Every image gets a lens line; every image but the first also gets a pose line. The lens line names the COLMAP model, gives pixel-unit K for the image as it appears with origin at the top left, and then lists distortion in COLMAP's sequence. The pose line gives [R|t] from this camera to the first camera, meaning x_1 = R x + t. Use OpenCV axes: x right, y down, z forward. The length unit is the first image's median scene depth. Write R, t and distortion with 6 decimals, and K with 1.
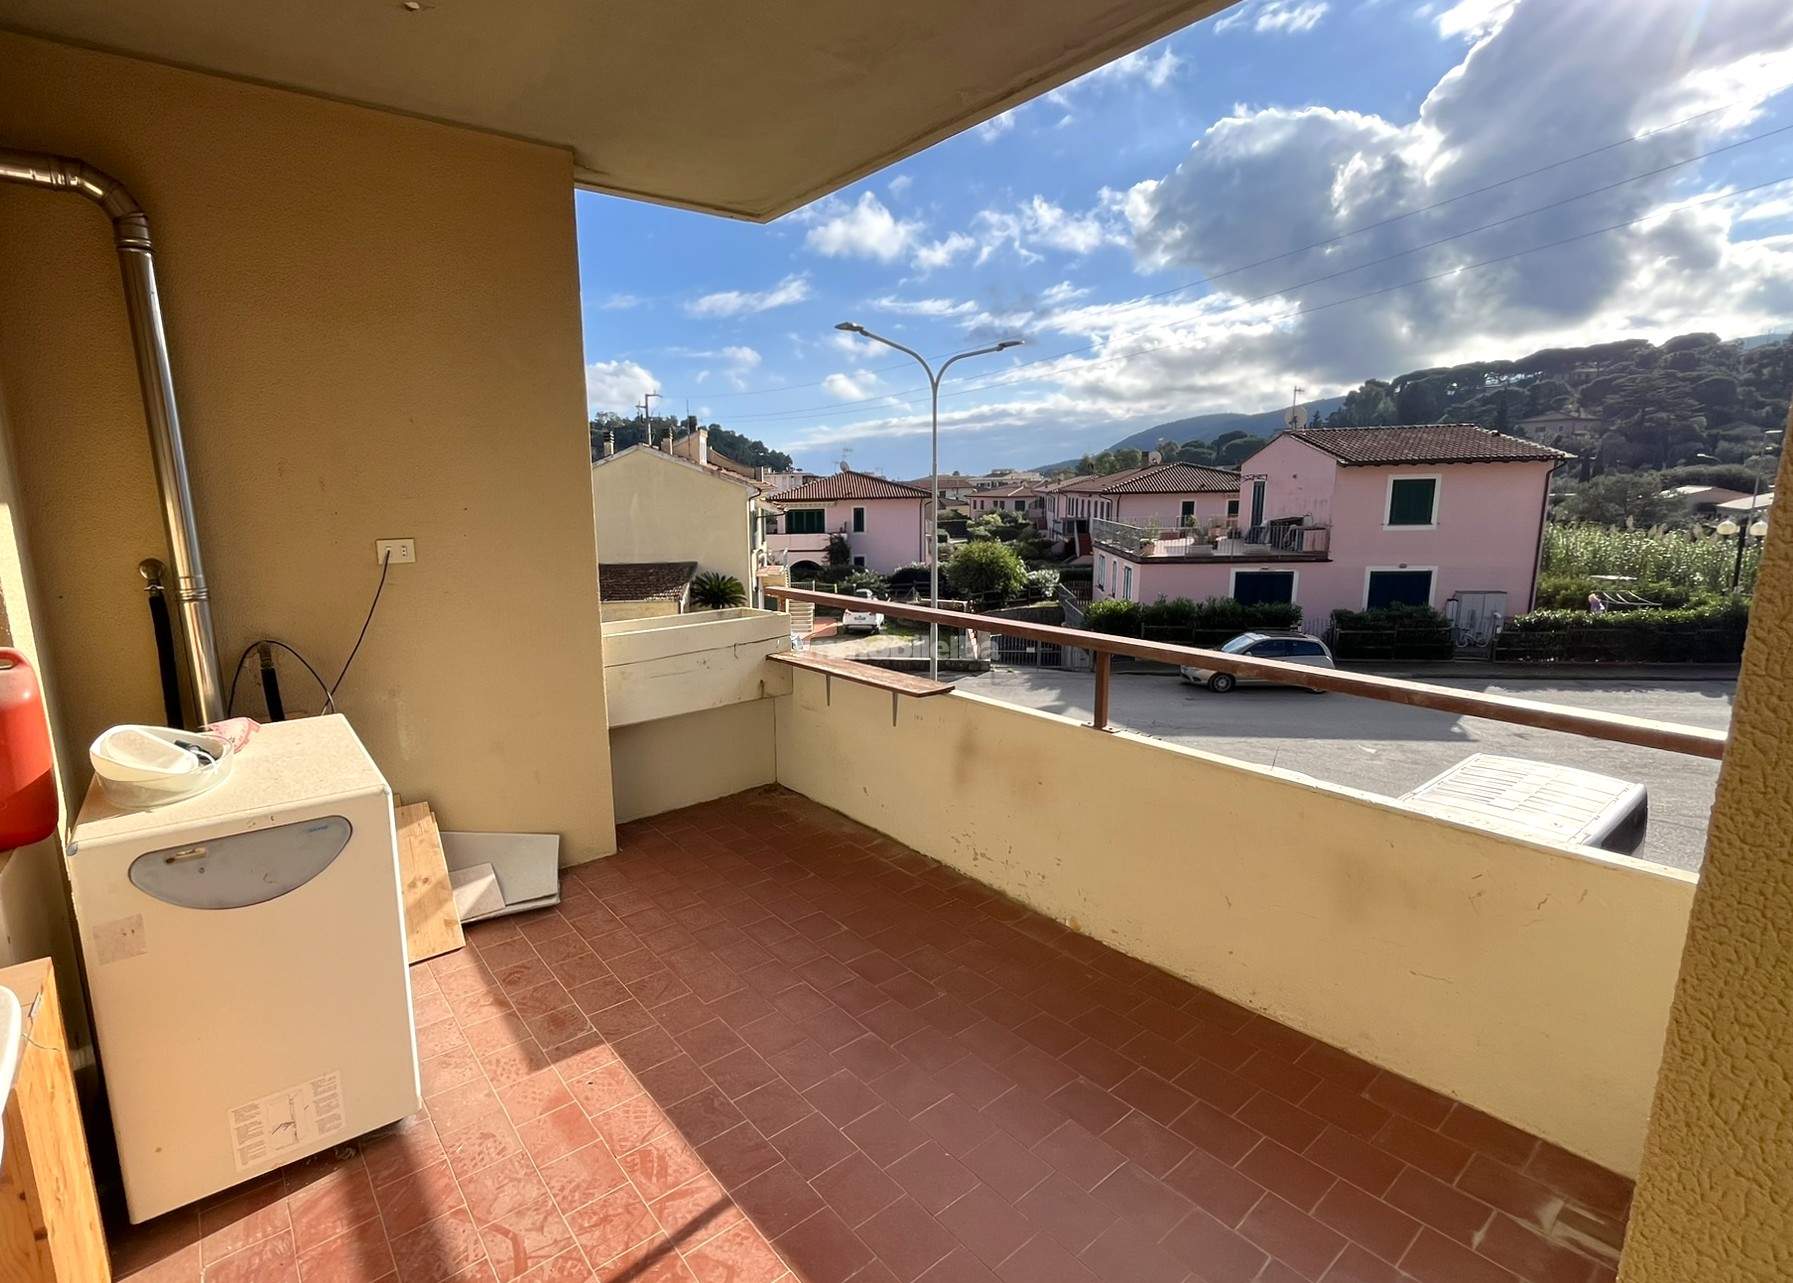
lens RADIAL K [[832.0, 0, 797.3], [0, 832.0, 641.5], [0, 0, 1]] dist [-0.000723, -0.000072]
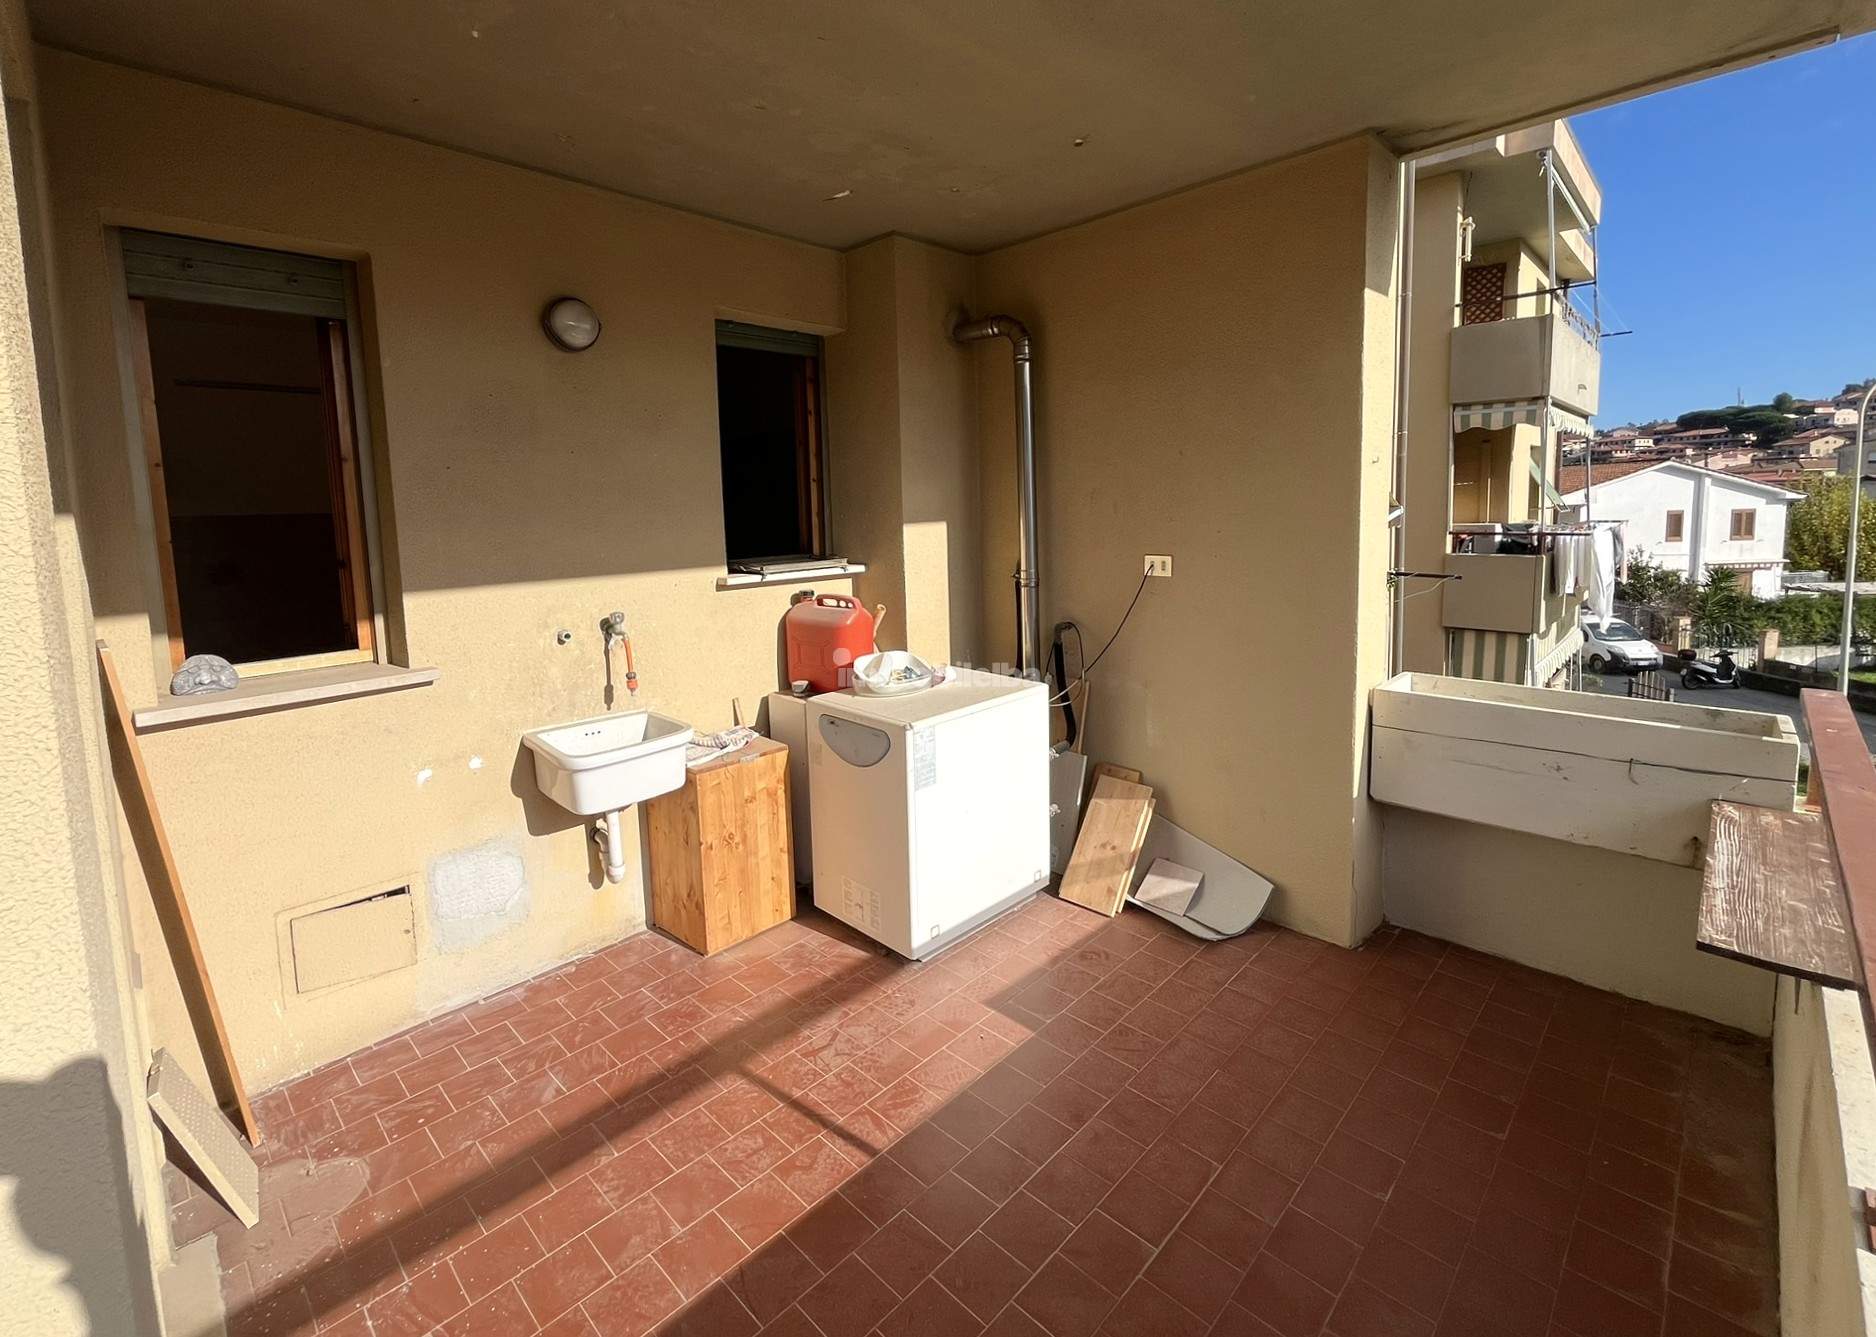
lens RADIAL K [[844.3, 0, 902.1], [0, 844.3, 583.7], [0, 0, 1]] dist [-0.001301, -0.000010]
pose [[0.137968, 0.113625, -0.983898, 0.703526], [-0.154220, 0.983746, 0.091982, -0.153790], [0.978356, 0.139046, 0.153248, 0.538807]]
